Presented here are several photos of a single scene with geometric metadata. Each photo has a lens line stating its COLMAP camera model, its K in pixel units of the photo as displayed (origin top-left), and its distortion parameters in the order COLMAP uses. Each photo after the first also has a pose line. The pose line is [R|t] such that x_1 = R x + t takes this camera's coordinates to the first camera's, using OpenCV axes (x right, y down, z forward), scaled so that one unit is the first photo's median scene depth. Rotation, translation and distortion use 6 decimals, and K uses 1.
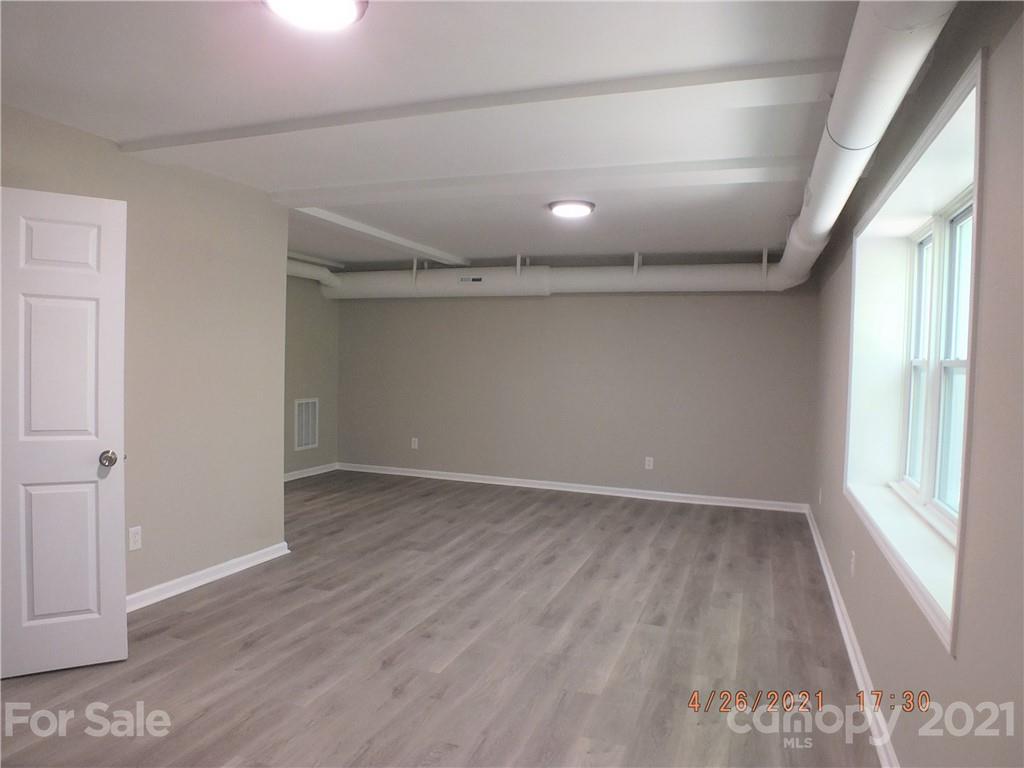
lens RADIAL K [[709.8, 0, 512.0], [0, 709.8, 384.0], [0, 0, 1]] dist [-0.047663, 0.000519]
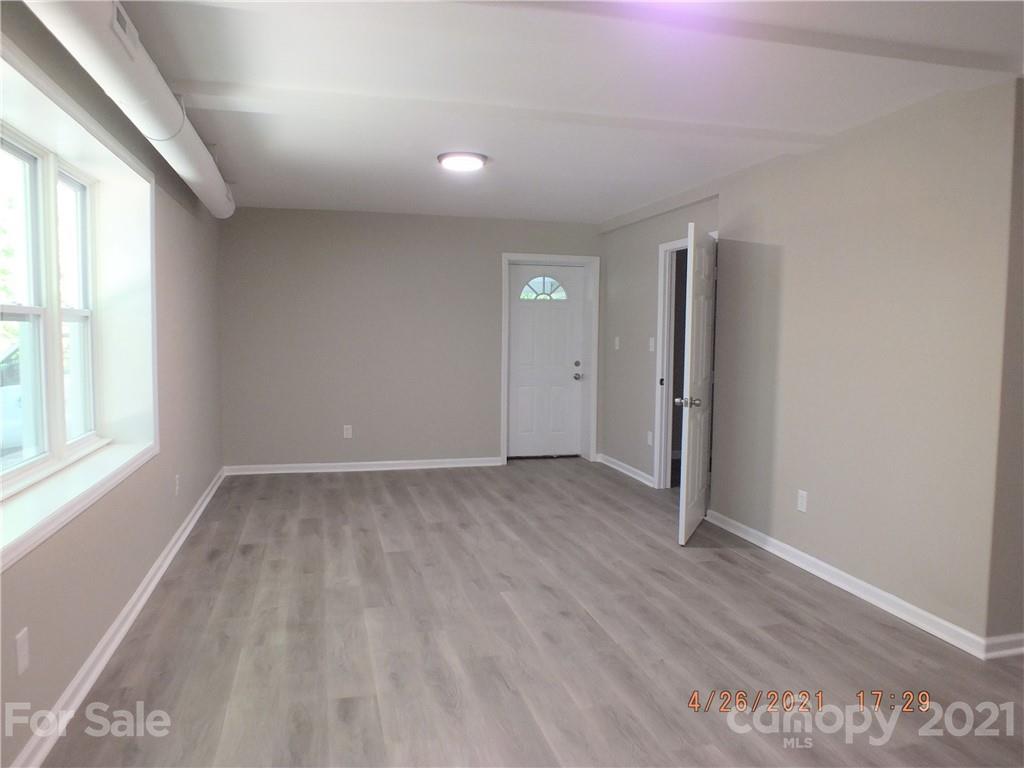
lens RADIAL K [[709.8, 0, 512.0], [0, 709.8, 384.0], [0, 0, 1]] dist [-0.047663, 0.000519]
pose [[-0.822506, 0.005492, -0.568729, 0.460114], [-0.051263, 0.995168, 0.083748, -0.032264], [0.566441, 0.098038, -0.818250, 1.616371]]
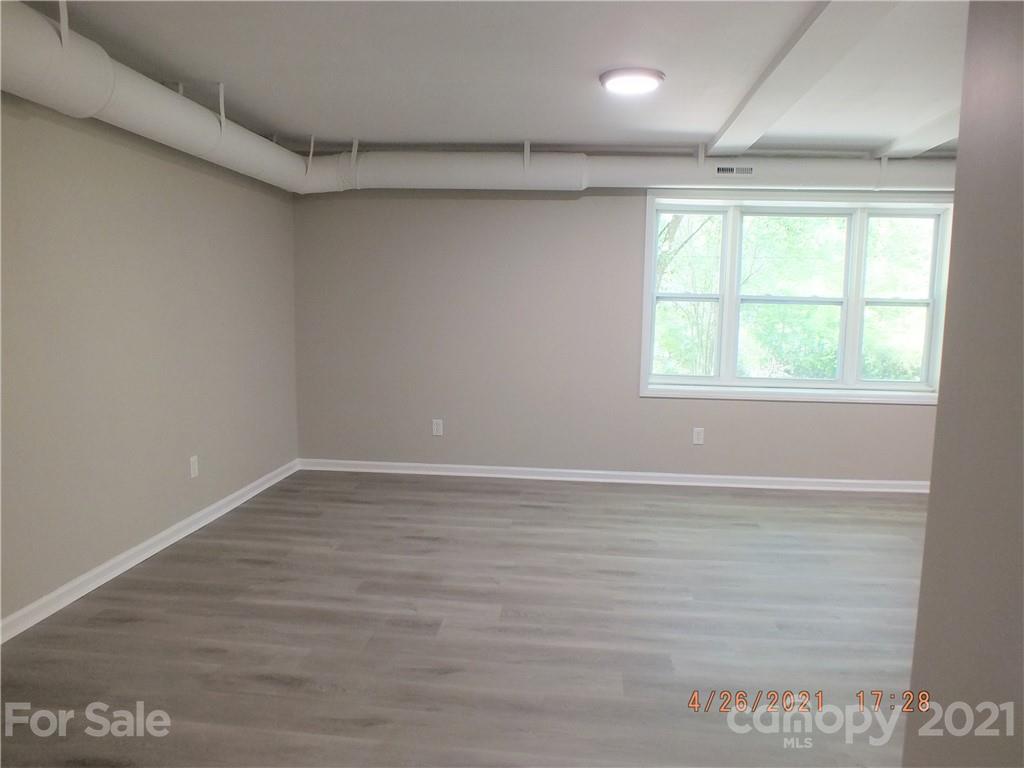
lens RADIAL K [[709.8, 0, 512.0], [0, 709.8, 384.0], [0, 0, 1]] dist [-0.047663, 0.000519]
pose [[-0.258425, -0.144044, 0.955232, -0.788390], [0.012724, 0.988227, 0.152462, -0.081639], [-0.965948, 0.051554, -0.253550, 1.682989]]
